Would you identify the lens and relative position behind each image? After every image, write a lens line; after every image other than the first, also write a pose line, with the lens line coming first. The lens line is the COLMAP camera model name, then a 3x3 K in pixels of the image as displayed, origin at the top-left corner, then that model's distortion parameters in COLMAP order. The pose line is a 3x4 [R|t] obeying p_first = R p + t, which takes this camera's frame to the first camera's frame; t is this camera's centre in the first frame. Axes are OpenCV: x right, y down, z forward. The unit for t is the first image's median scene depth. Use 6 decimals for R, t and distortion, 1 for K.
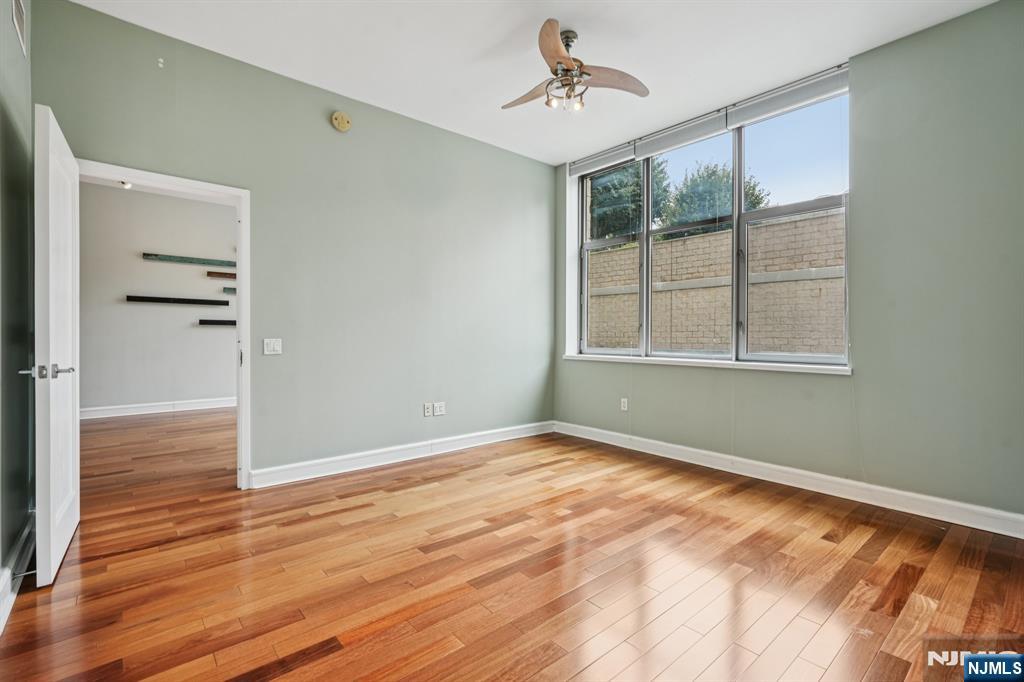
lens RADIAL K [[456.5, 0, 509.1], [0, 456.5, 341.1], [0, 0, 1]] dist [-0.011827, 0.006484]
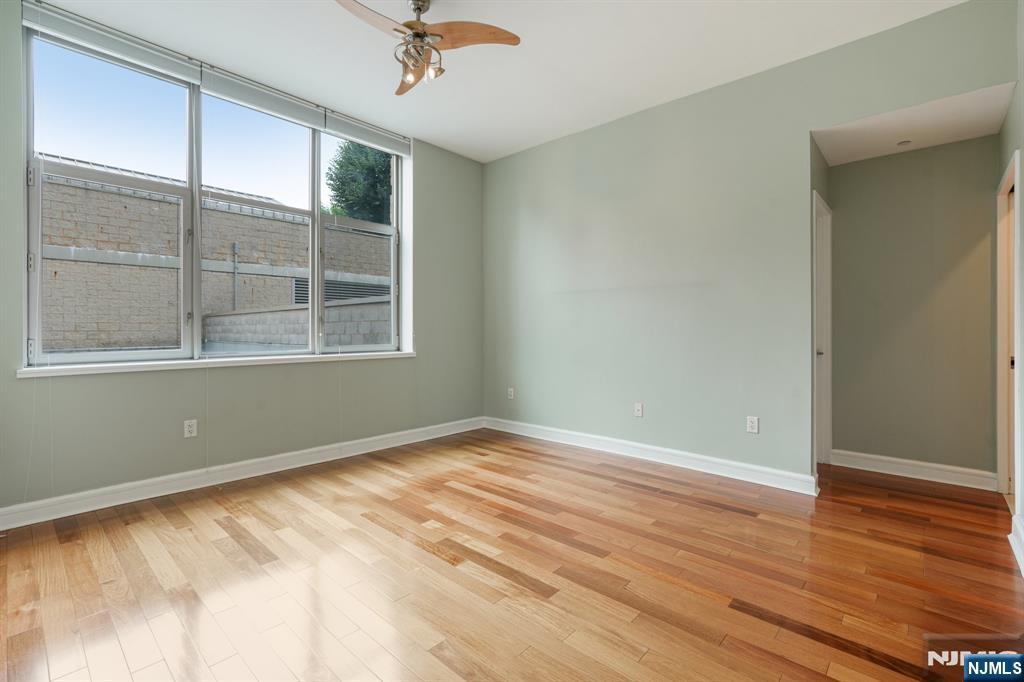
lens RADIAL K [[456.5, 0, 515.3], [0, 456.5, 333.1], [0, 0, 1]] dist [-0.011827, 0.006484]
pose [[-0.124892, -0.010496, 0.992115, -0.715818], [0.009386, 0.999887, 0.011760, -0.016761], [-0.992126, 0.010781, -0.124780, 0.836251]]
